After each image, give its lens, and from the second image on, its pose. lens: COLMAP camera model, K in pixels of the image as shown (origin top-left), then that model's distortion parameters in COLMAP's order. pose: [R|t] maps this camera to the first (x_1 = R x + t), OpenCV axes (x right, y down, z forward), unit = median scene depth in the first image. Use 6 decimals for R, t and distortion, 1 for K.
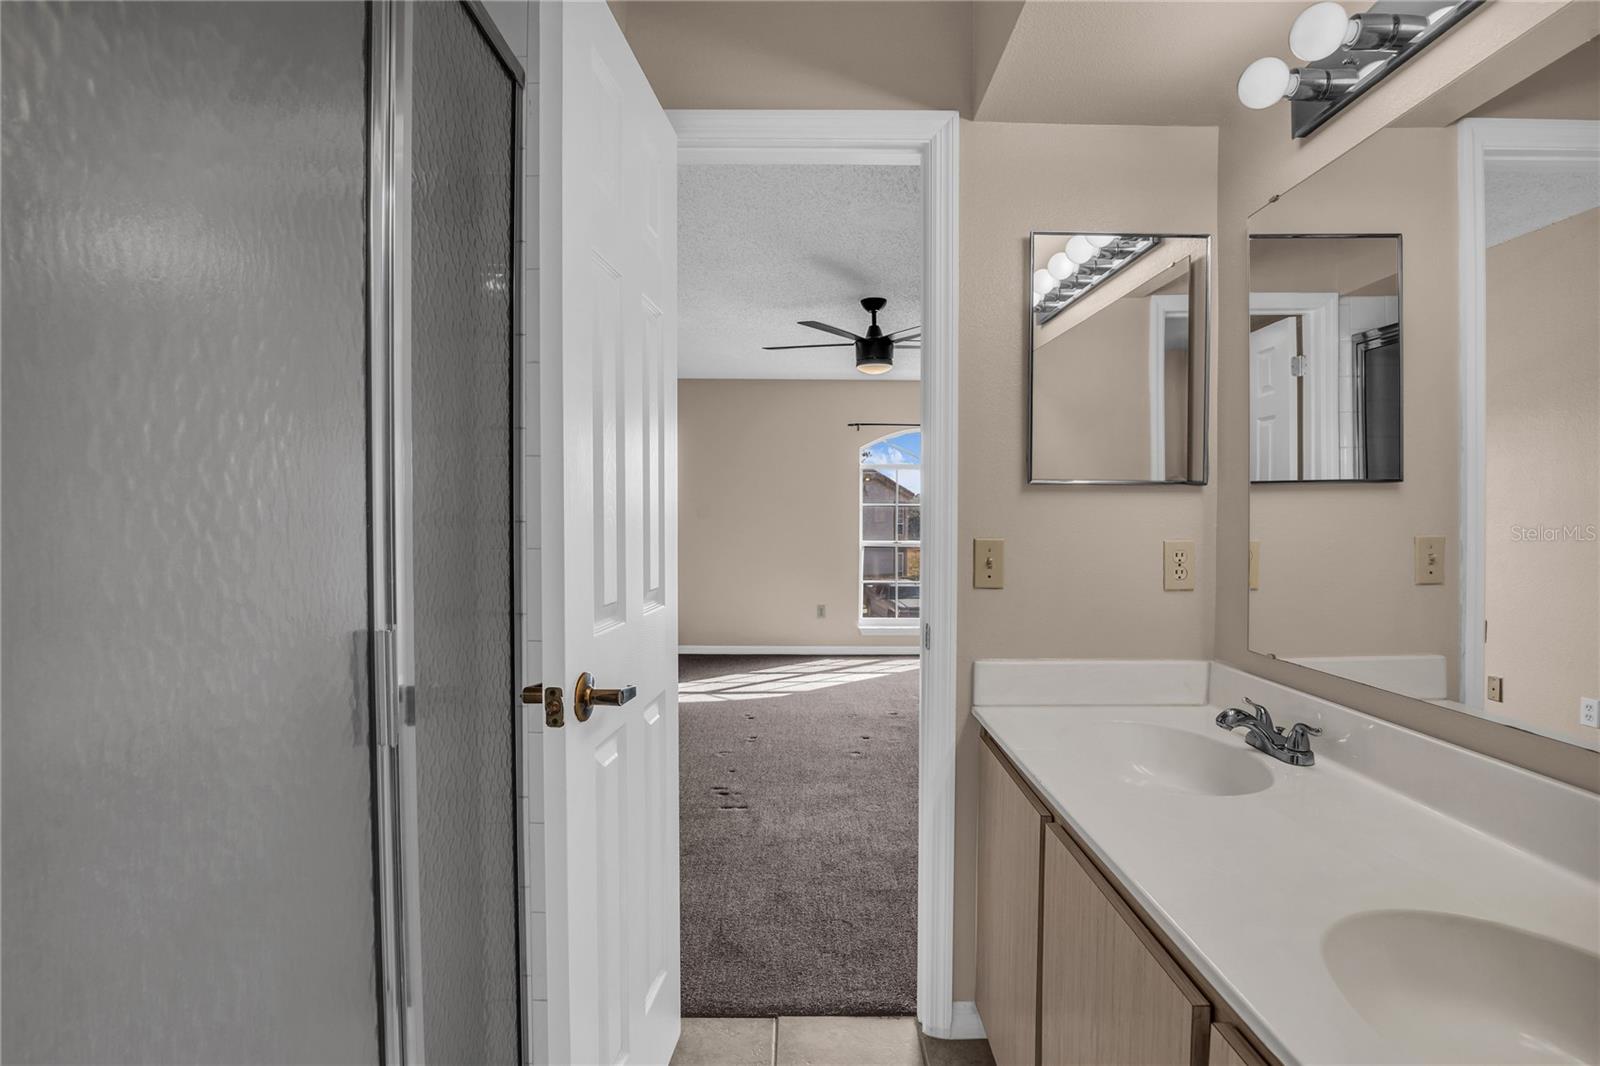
lens RADIAL K [[749.0, 0, 791.8], [0, 749.0, 525.3], [0, 0, 1]] dist [-0.021936, -0.001135]
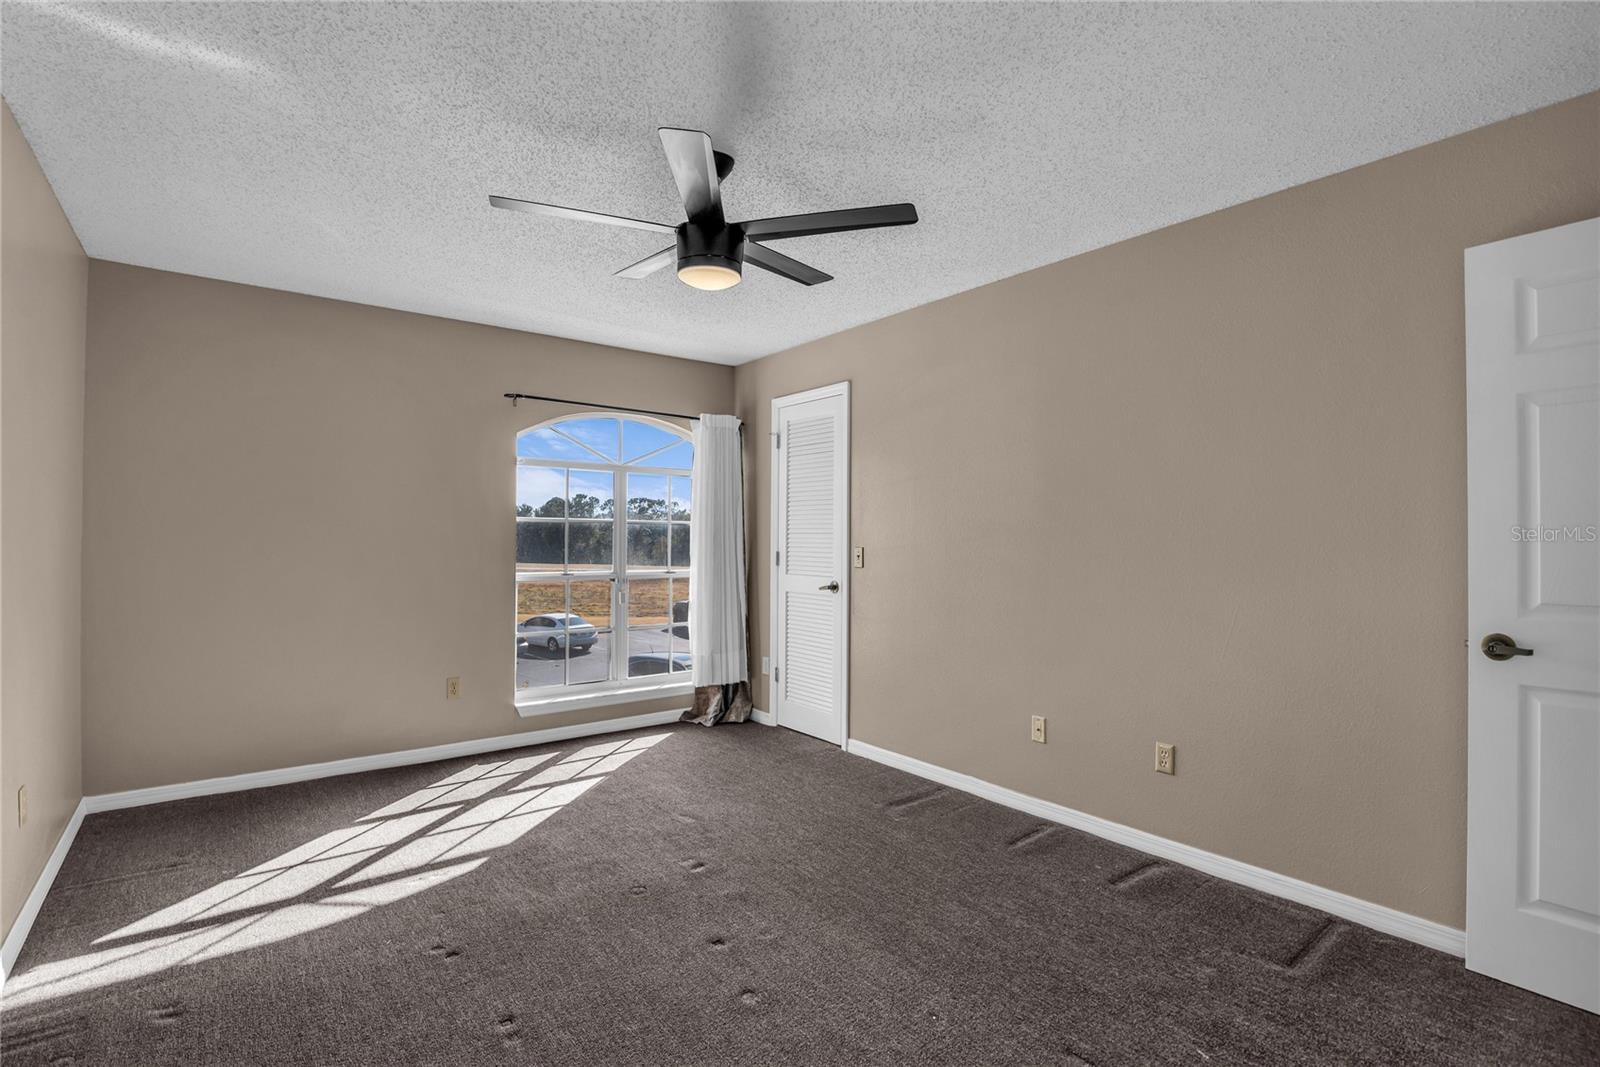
lens RADIAL K [[749.0, 0, 798.0], [0, 749.0, 538.1], [0, 0, 1]] dist [-0.021936, -0.001135]
pose [[0.786282, 0.003191, 0.617860, -0.181290], [0.003411, 0.999949, -0.009505, -0.005292], [-0.617859, 0.009581, 0.786231, 0.502773]]
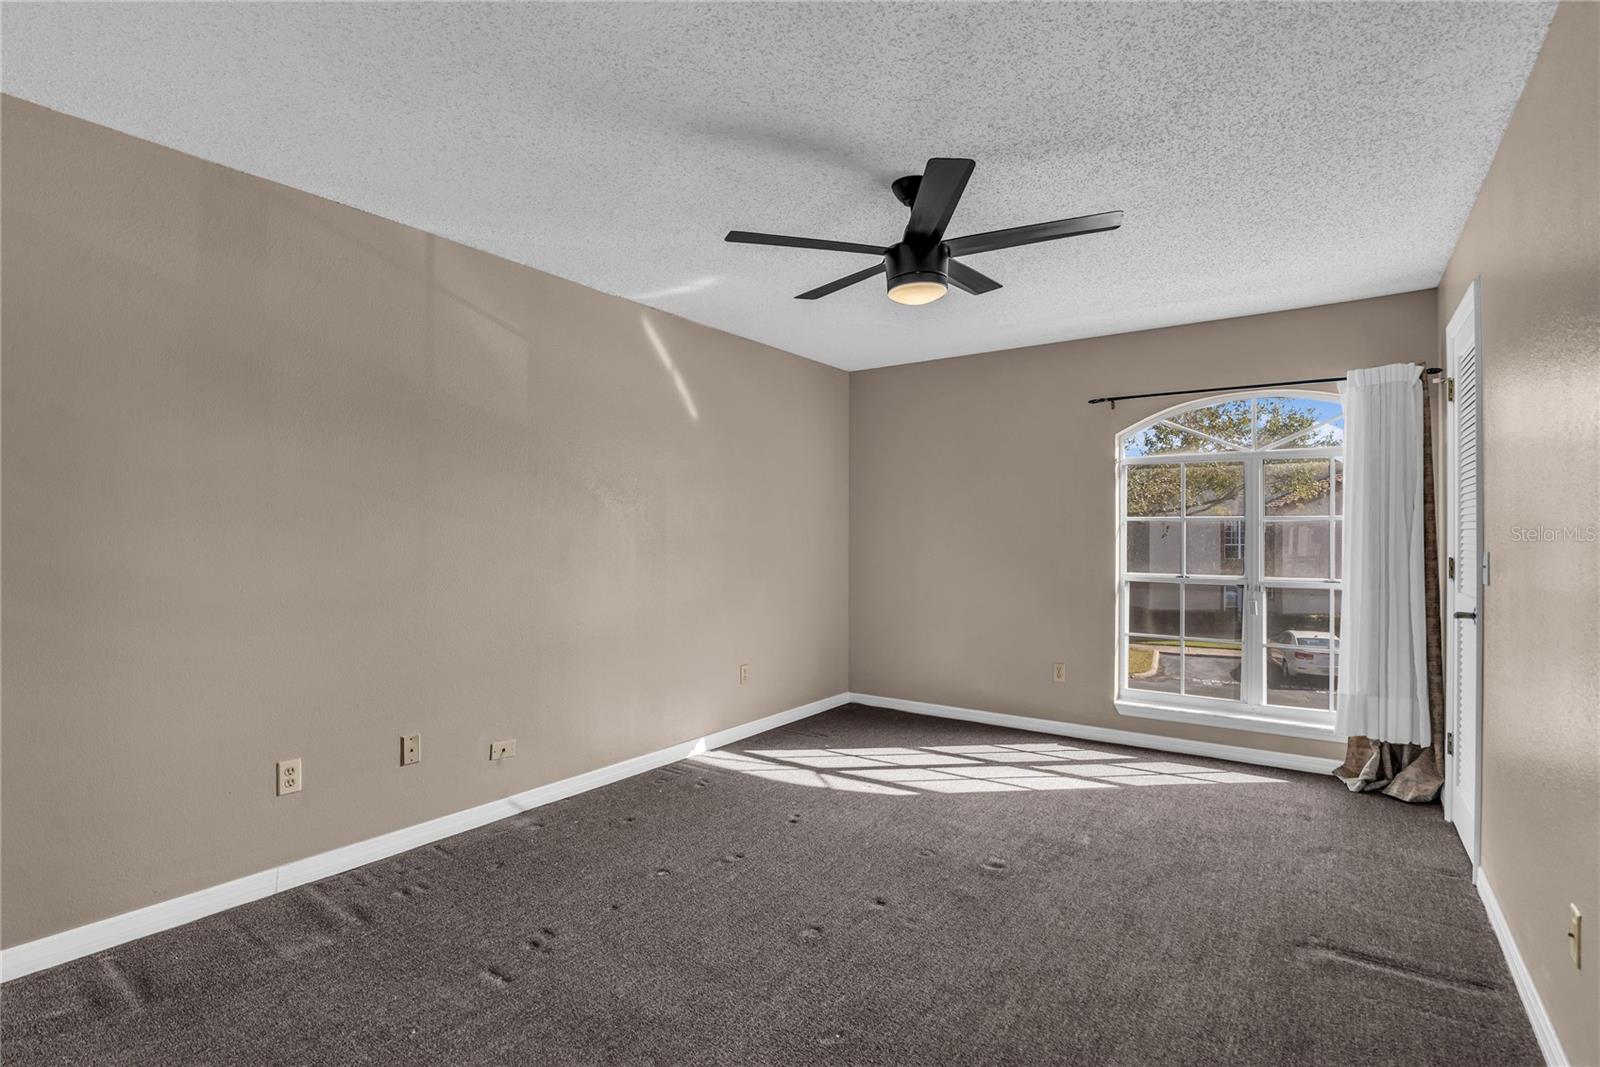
lens RADIAL K [[749.0, 0, 803.0], [0, 749.0, 536.0], [0, 0, 1]] dist [-0.021936, -0.001135]
pose [[0.813159, -0.000957, -0.582041, 0.374844], [-0.007549, 0.999897, -0.012189, -0.002985], [0.581993, 0.014305, 0.813068, 0.445499]]
